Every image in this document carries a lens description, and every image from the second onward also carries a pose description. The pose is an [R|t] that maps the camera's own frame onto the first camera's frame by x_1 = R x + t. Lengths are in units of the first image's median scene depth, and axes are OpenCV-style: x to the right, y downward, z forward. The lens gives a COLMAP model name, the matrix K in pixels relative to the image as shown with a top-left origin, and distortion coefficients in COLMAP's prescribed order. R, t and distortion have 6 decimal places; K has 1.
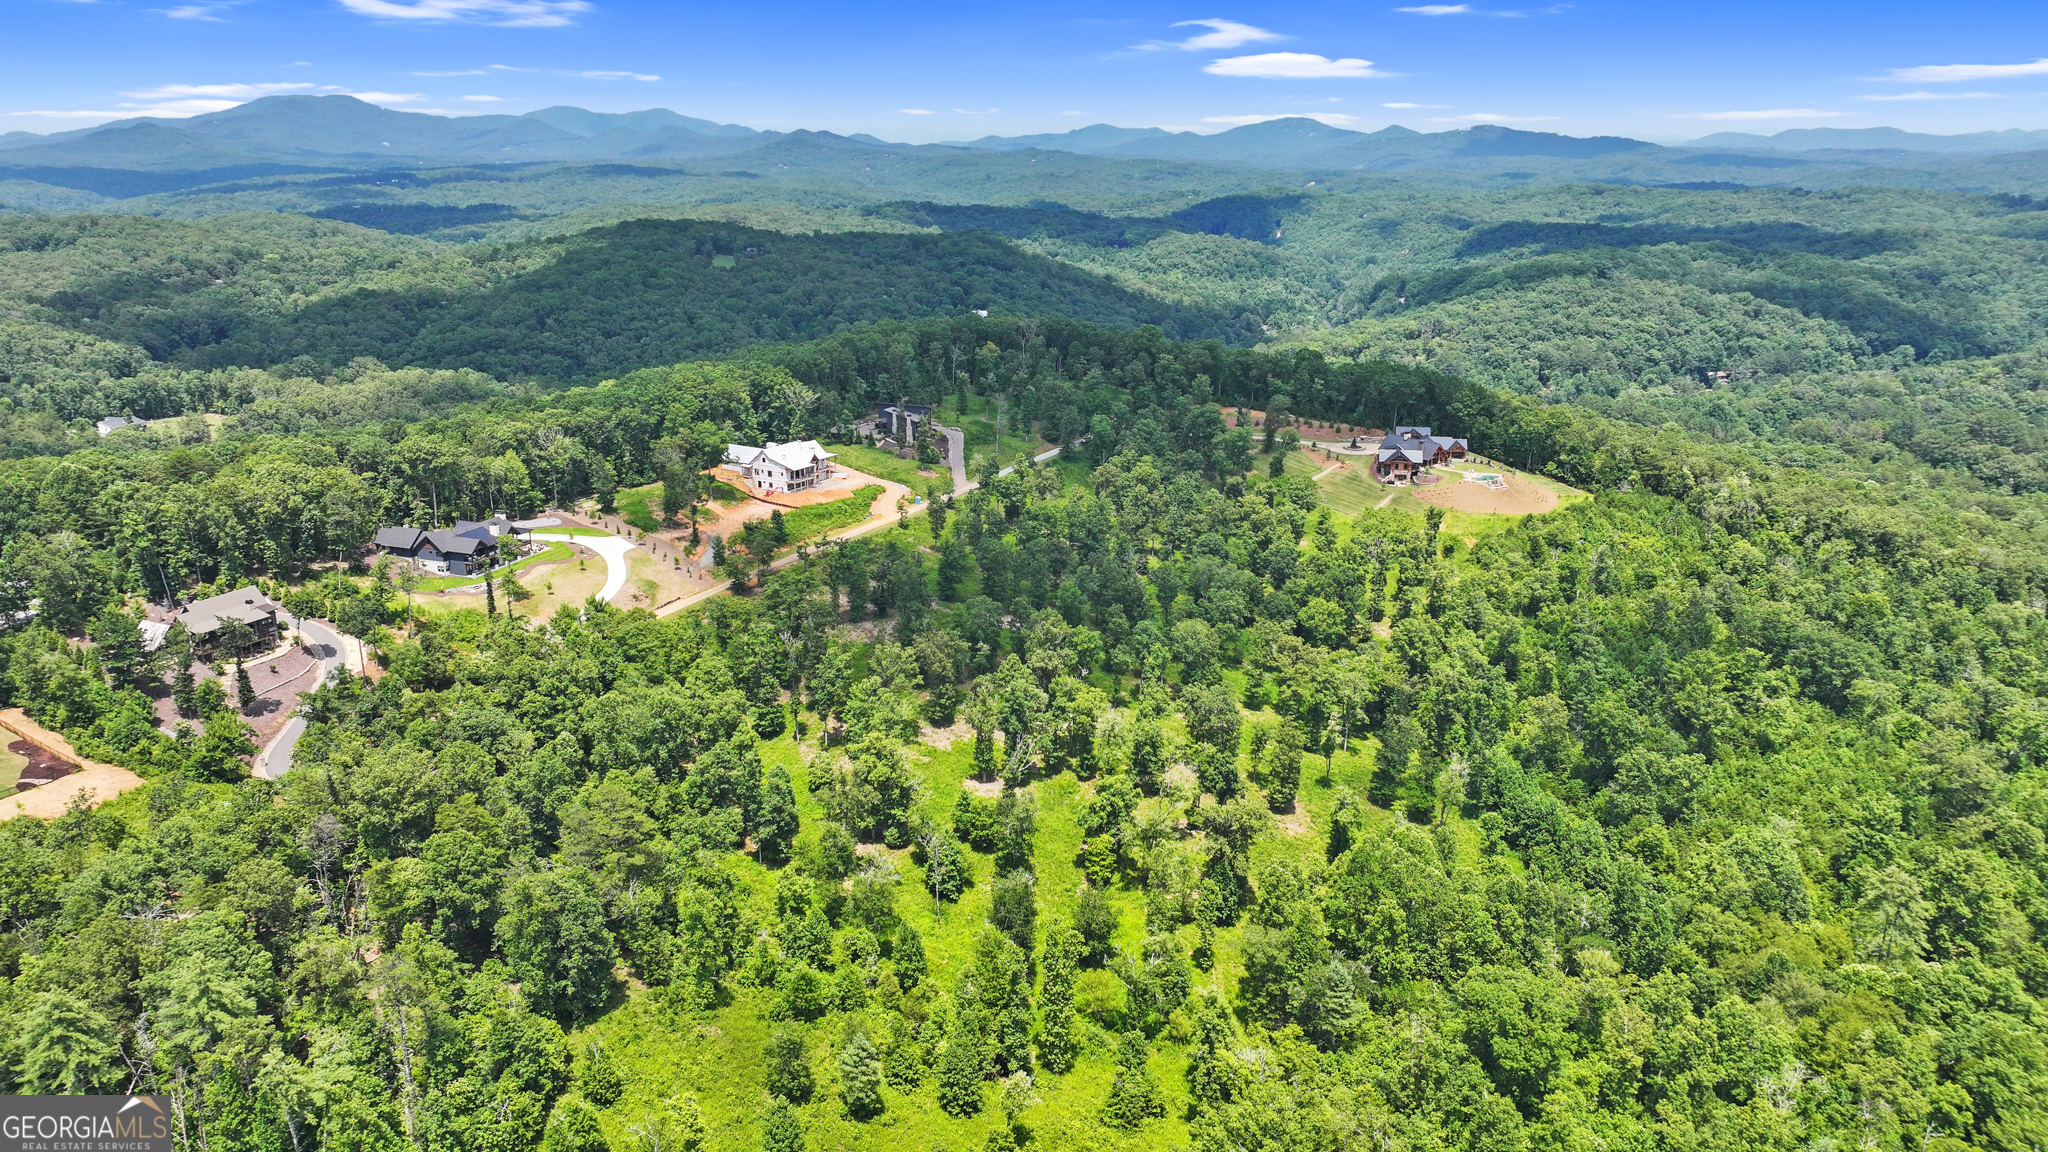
lens RADIAL K [[1428.8, 0, 1031.1], [0, 1428.8, 569.0], [0, 0, 1]] dist [-0.000110, 0.006496]
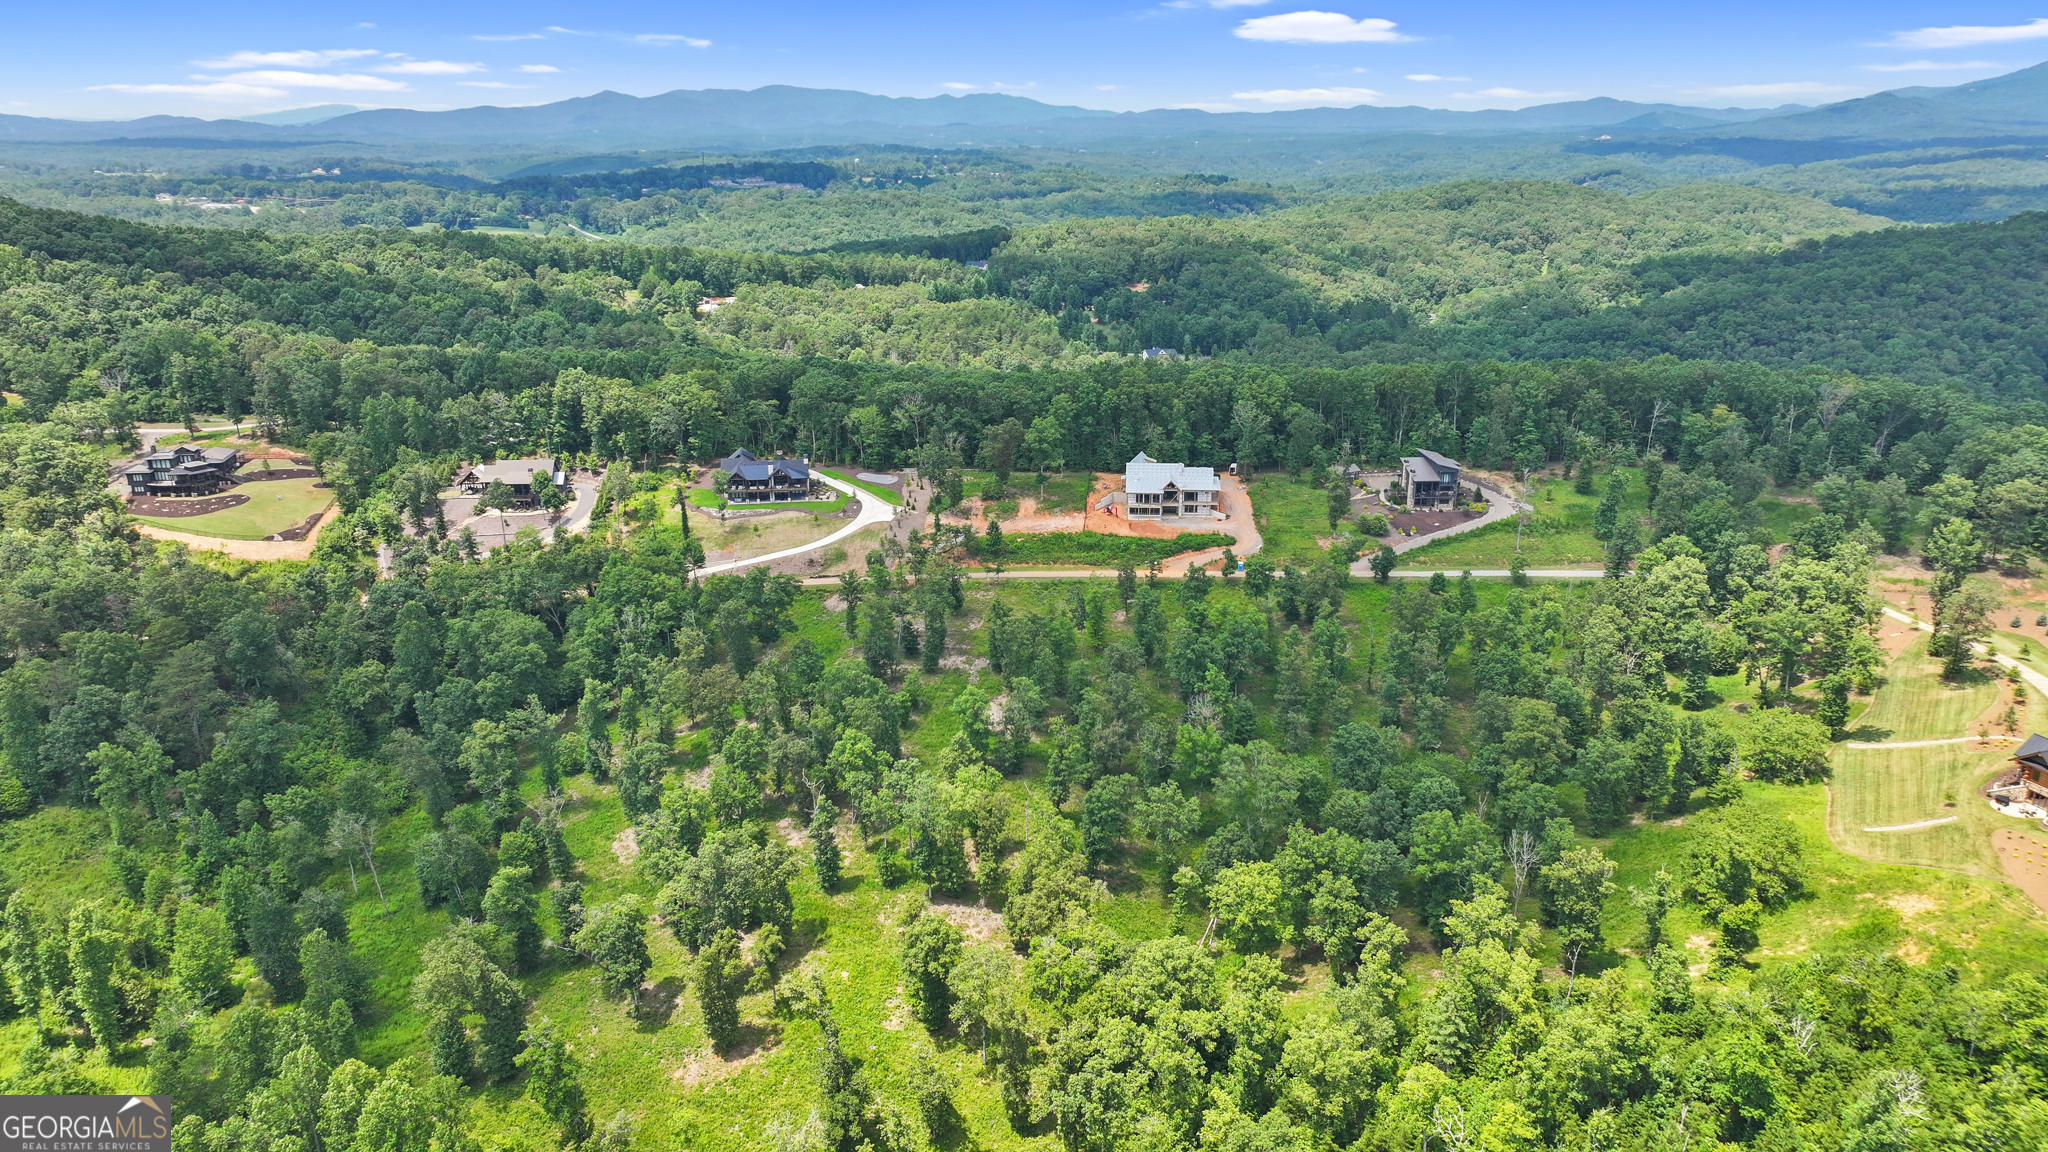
lens RADIAL K [[1441.5, 0, 1024.0], [0, 1441.5, 576.0], [0, 0, 1]] dist [0.000948, 0.009791]
pose [[0.466641, 0.266854, -0.843229, 0.489789], [-0.249991, 0.954316, 0.163665, -0.130739], [0.848381, 0.134427, 0.512034, 0.451168]]
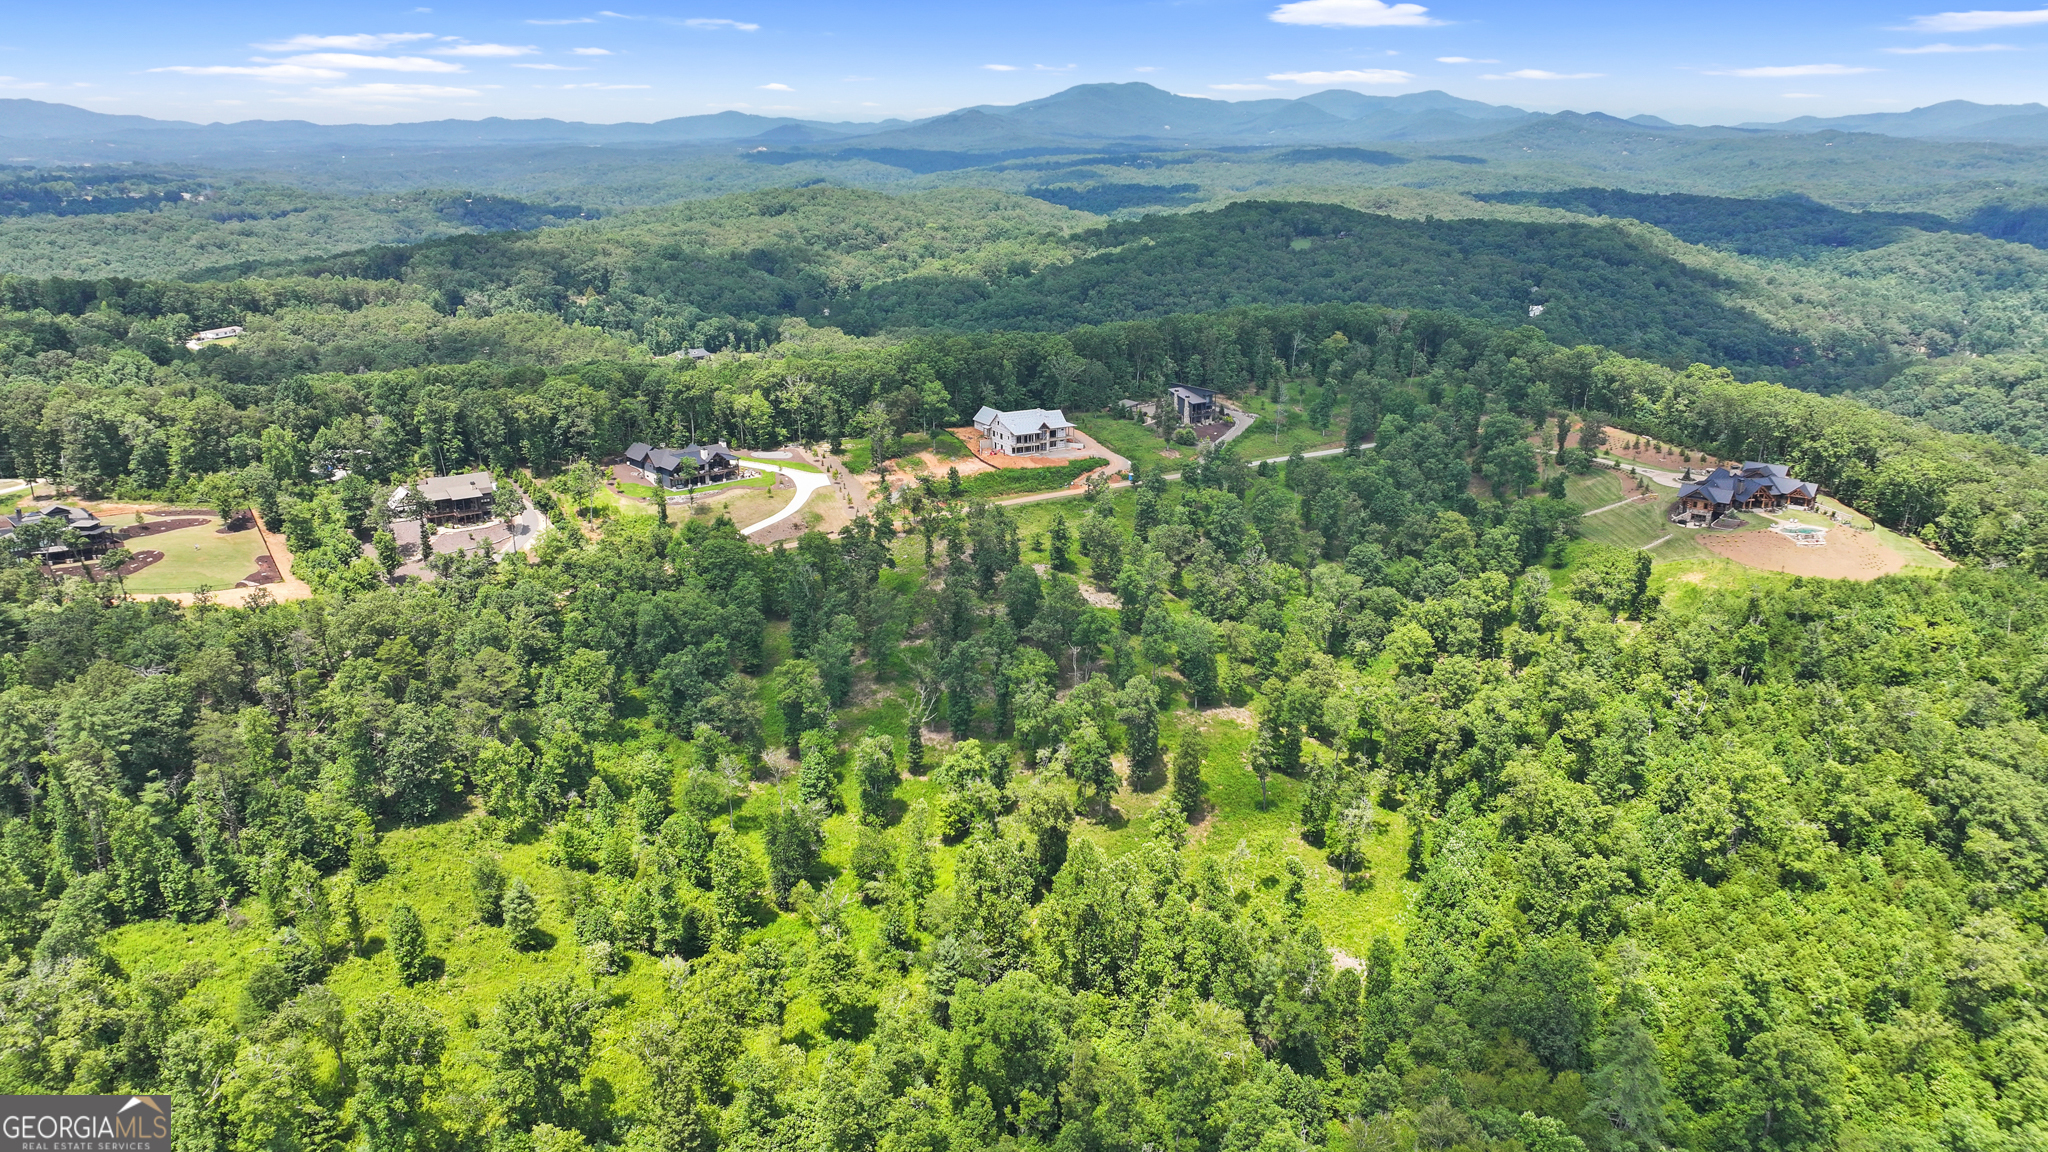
lens RADIAL K [[1441.5, 0, 1024.0], [0, 1441.5, 576.0], [0, 0, 1]] dist [0.000948, 0.009791]
pose [[0.871177, 0.143902, -0.469407, 0.315178], [-0.137980, 0.989309, 0.047206, -0.014816], [0.471182, 0.023643, 0.881719, 0.057468]]
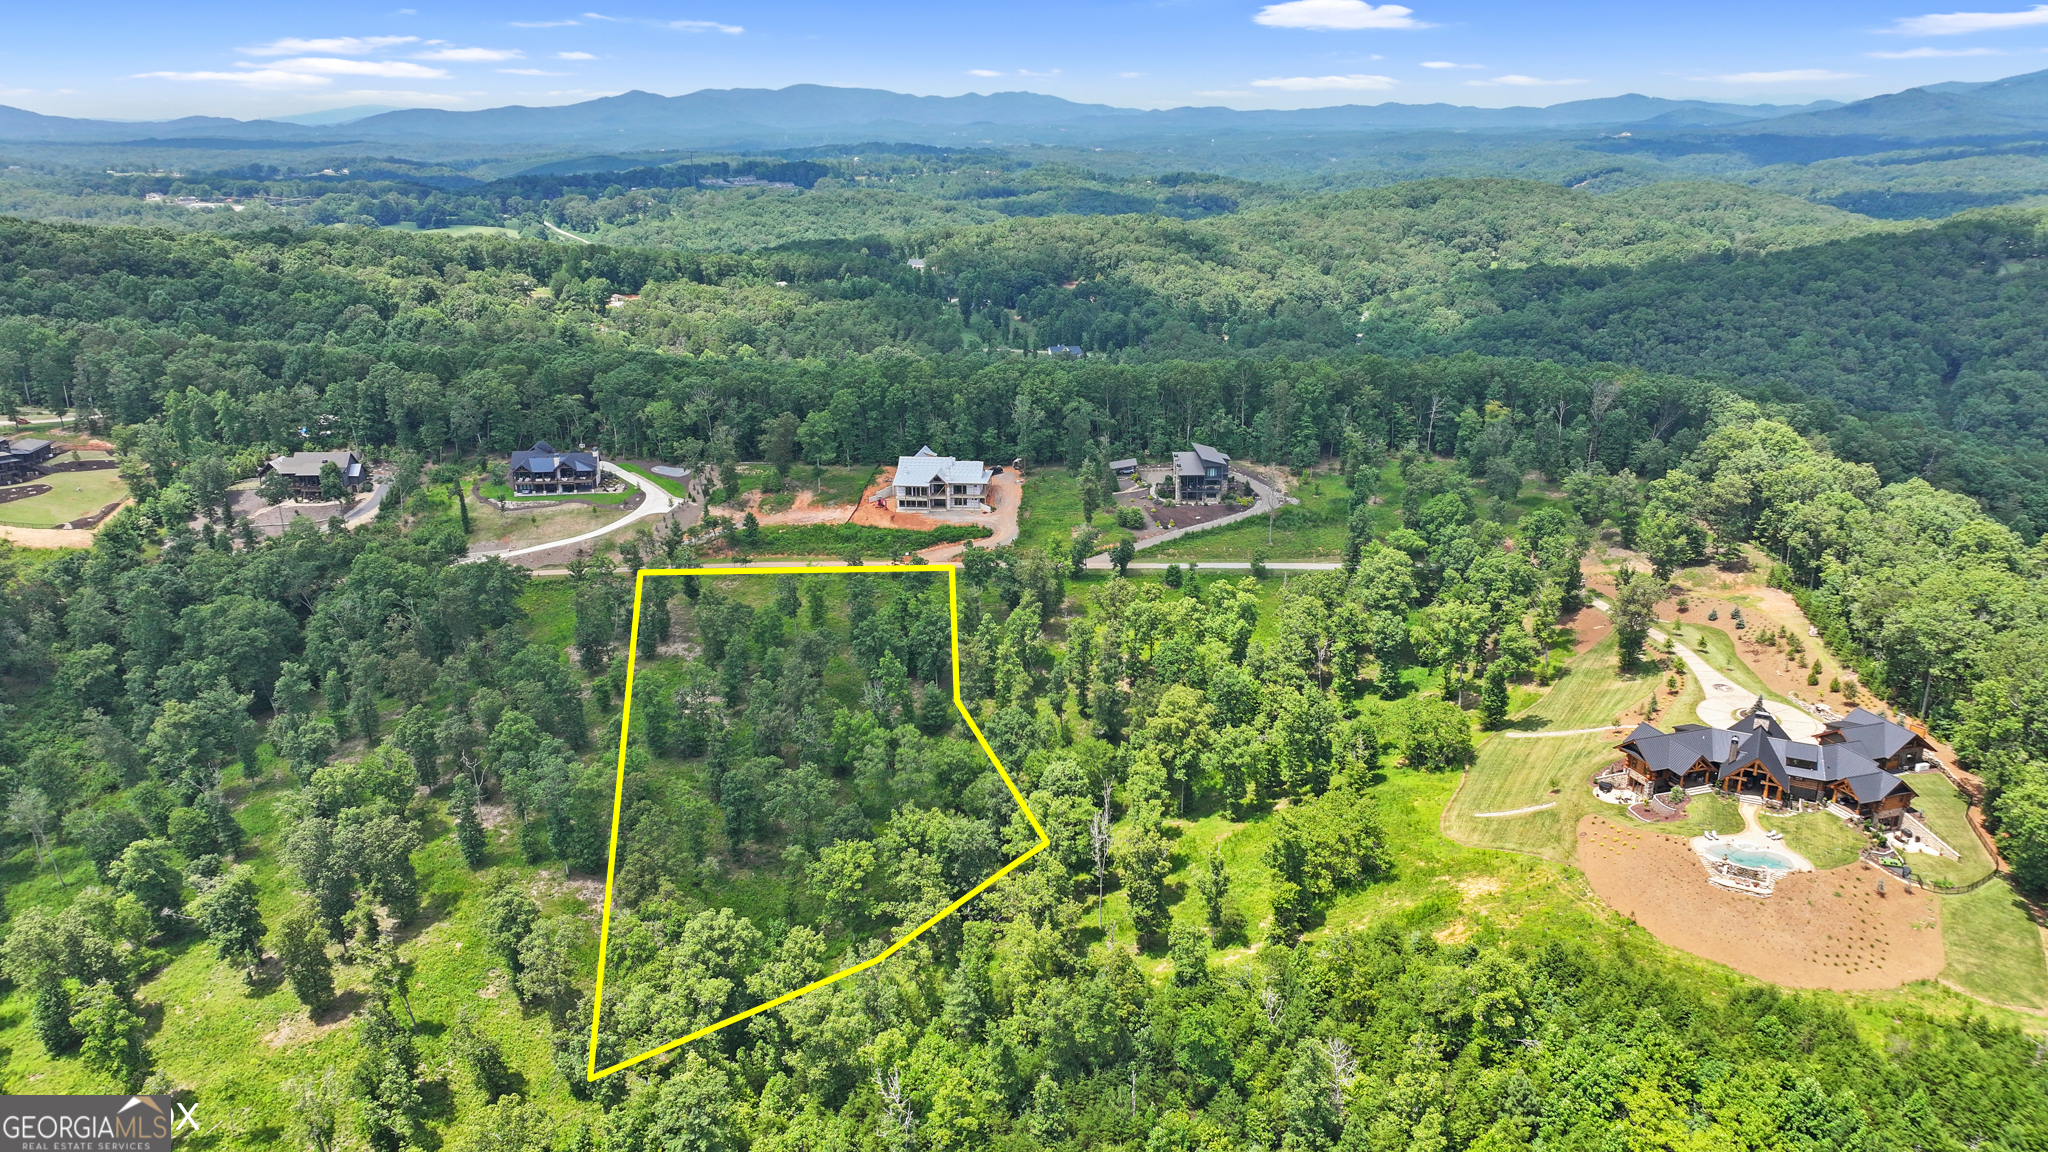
lens RADIAL K [[1439.1, 0, 1021.0], [0, 1439.1, 579.6], [0, 0, 1]] dist [0.005912, -0.000191]
pose [[0.446050, 0.272088, -0.852647, 0.567826], [-0.250757, 0.952507, 0.172774, -0.165092], [0.859163, 0.136741, 0.493094, 0.566262]]
